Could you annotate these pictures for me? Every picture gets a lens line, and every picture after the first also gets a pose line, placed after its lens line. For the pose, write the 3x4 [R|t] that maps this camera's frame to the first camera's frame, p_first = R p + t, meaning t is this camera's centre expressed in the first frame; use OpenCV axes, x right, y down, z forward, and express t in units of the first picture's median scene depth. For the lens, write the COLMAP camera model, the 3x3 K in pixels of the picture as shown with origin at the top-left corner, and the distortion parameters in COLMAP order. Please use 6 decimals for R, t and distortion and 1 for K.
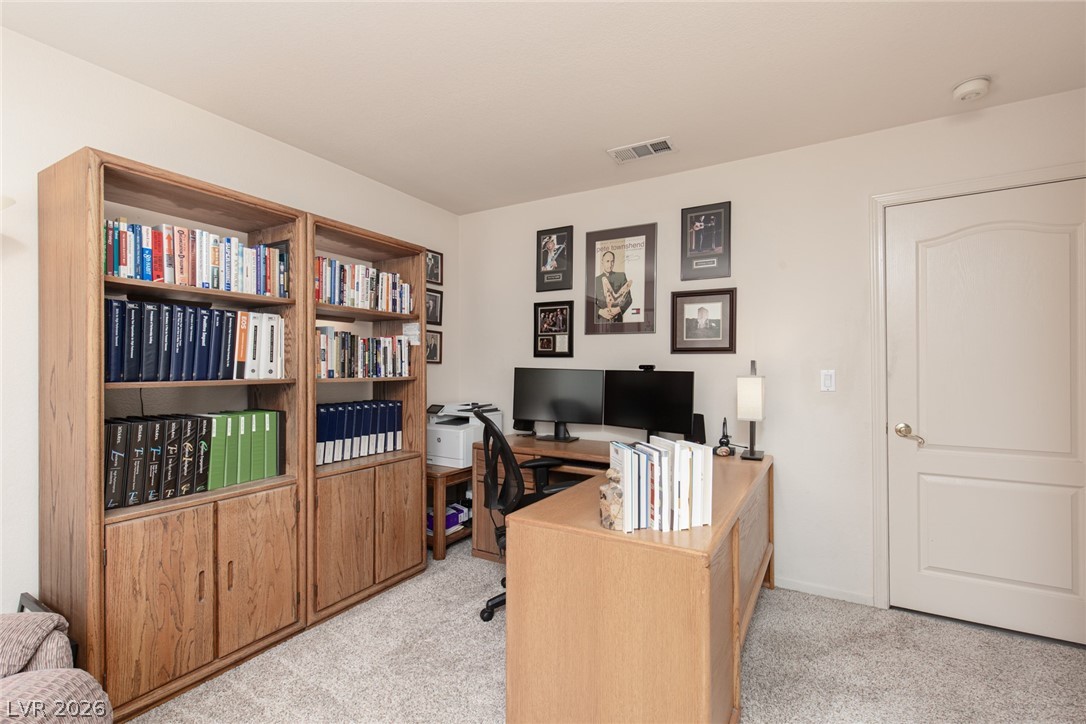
lens RADIAL K [[490.2, 0, 545.2], [0, 490.2, 368.7], [0, 0, 1]] dist [0.002893, 0.000173]
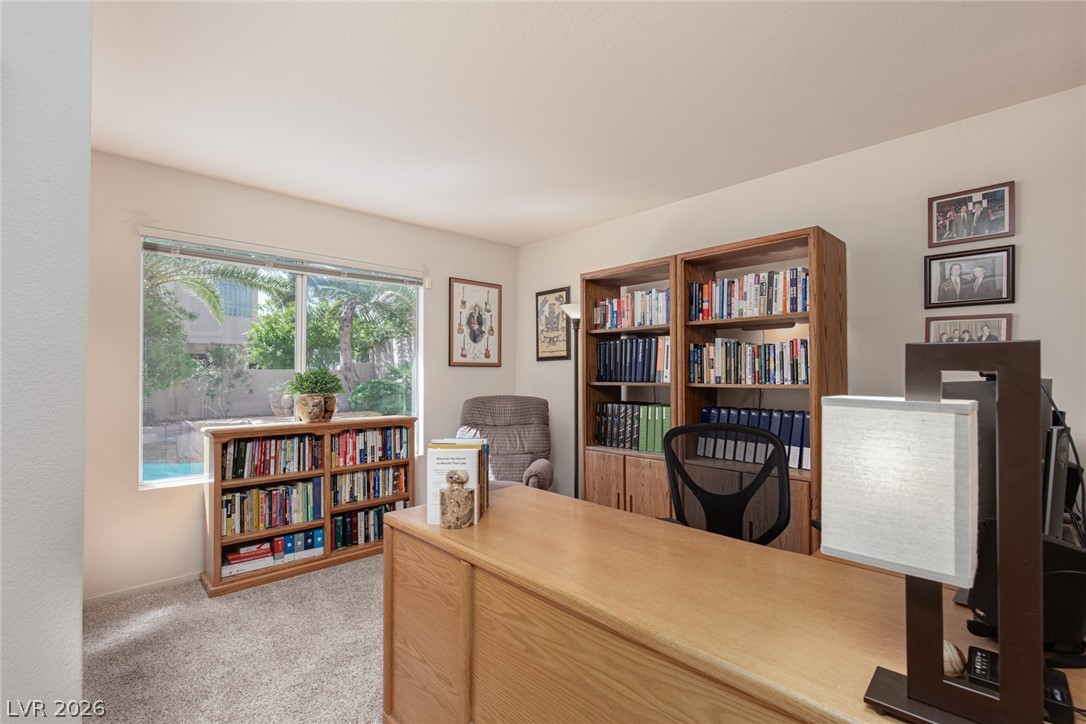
lens RADIAL K [[490.2, 0, 545.2], [0, 490.2, 368.7], [0, 0, 1]] dist [0.002893, 0.000173]
pose [[-0.280810, -0.011457, -0.959695, 0.764553], [0.000436, 0.999927, -0.012064, -0.001980], [0.959763, -0.003806, -0.280785, 0.925749]]
